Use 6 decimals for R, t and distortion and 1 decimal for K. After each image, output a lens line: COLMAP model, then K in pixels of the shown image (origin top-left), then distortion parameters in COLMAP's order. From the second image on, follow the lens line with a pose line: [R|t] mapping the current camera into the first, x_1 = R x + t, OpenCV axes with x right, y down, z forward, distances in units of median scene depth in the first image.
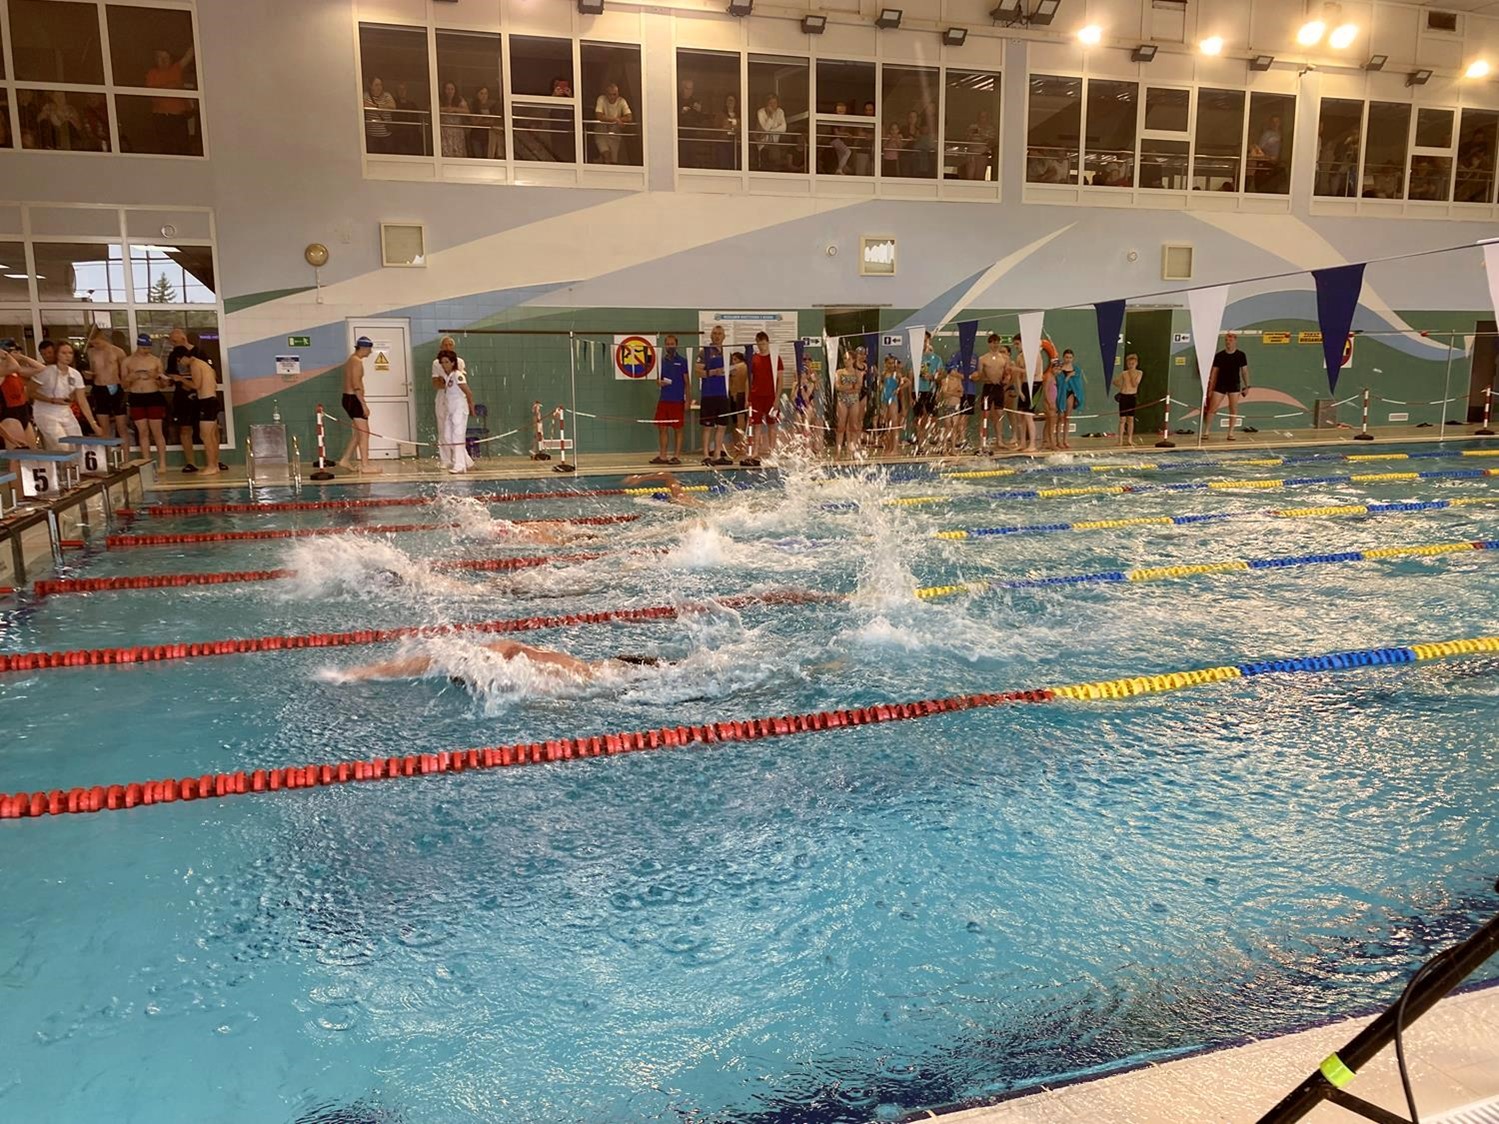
lens RADIAL K [[1145.7, 0, 738.6], [0, 1145.7, 560.2], [0, 0, 1]] dist [0.027065, -0.035411]
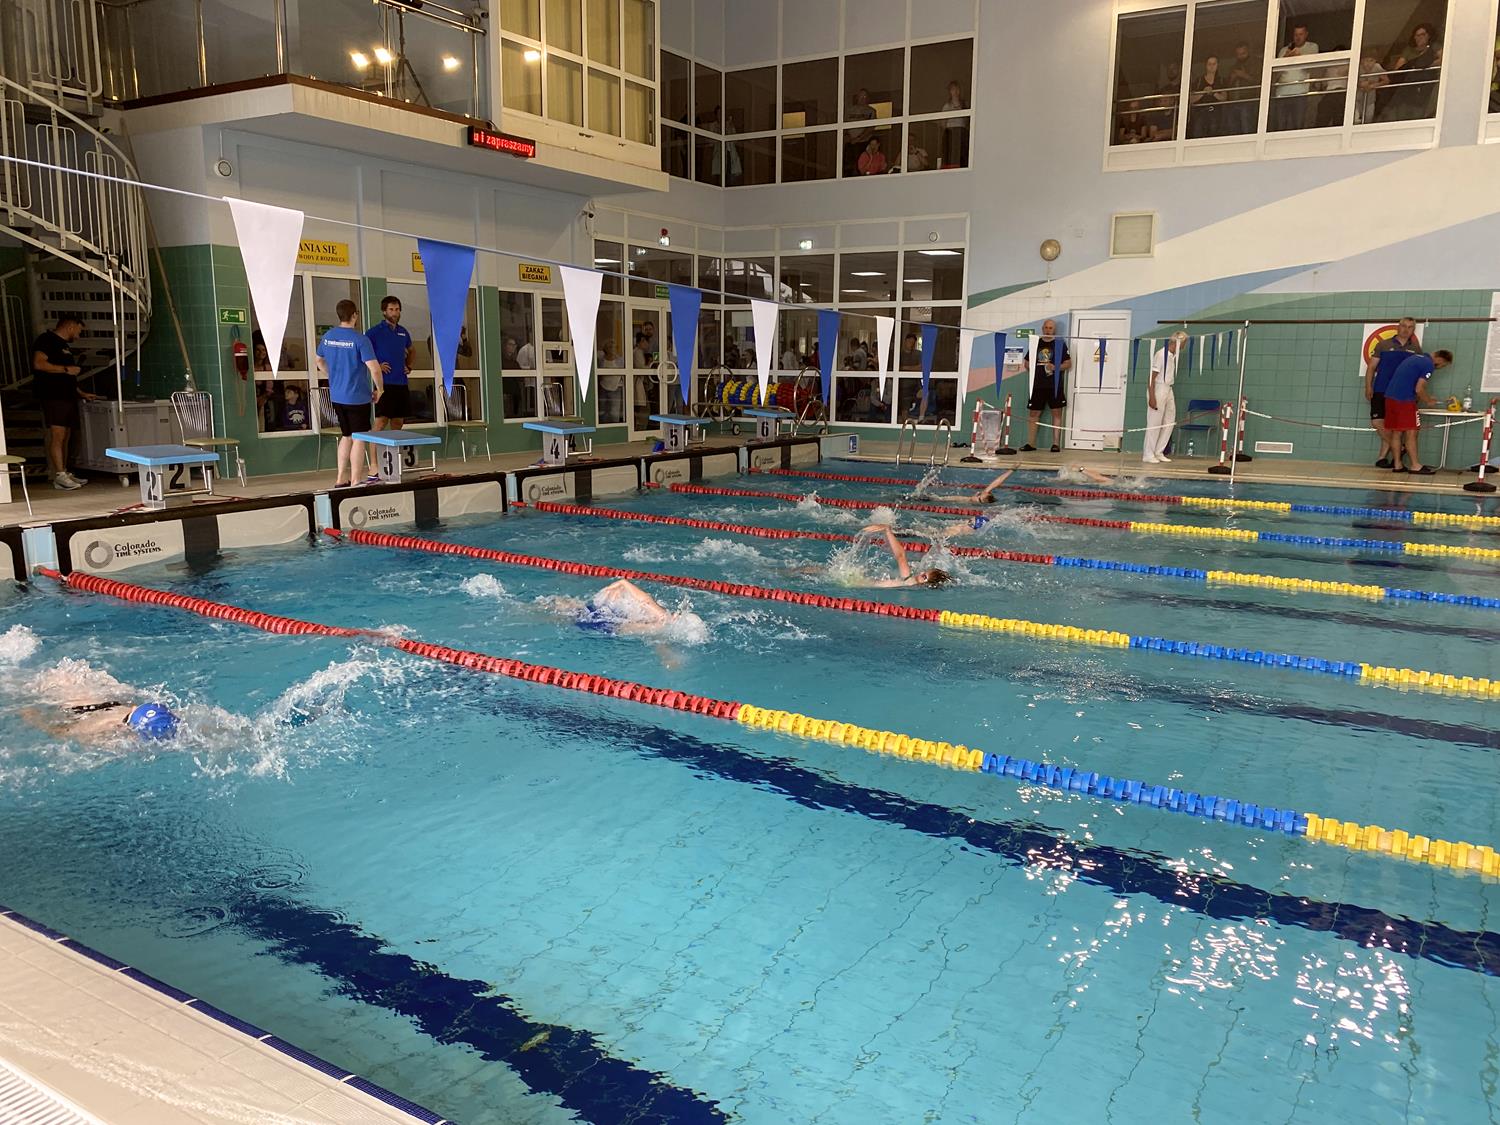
lens RADIAL K [[1142.2, 0, 767.7], [0, 1142.2, 575.7], [0, 0, 1]] dist [0.033063, -0.043335]
pose [[0.648215, 0.157149, -0.745065, 0.282636], [-0.143793, 0.986130, 0.082892, -0.021945], [0.747757, 0.053403, 0.661821, 0.125650]]
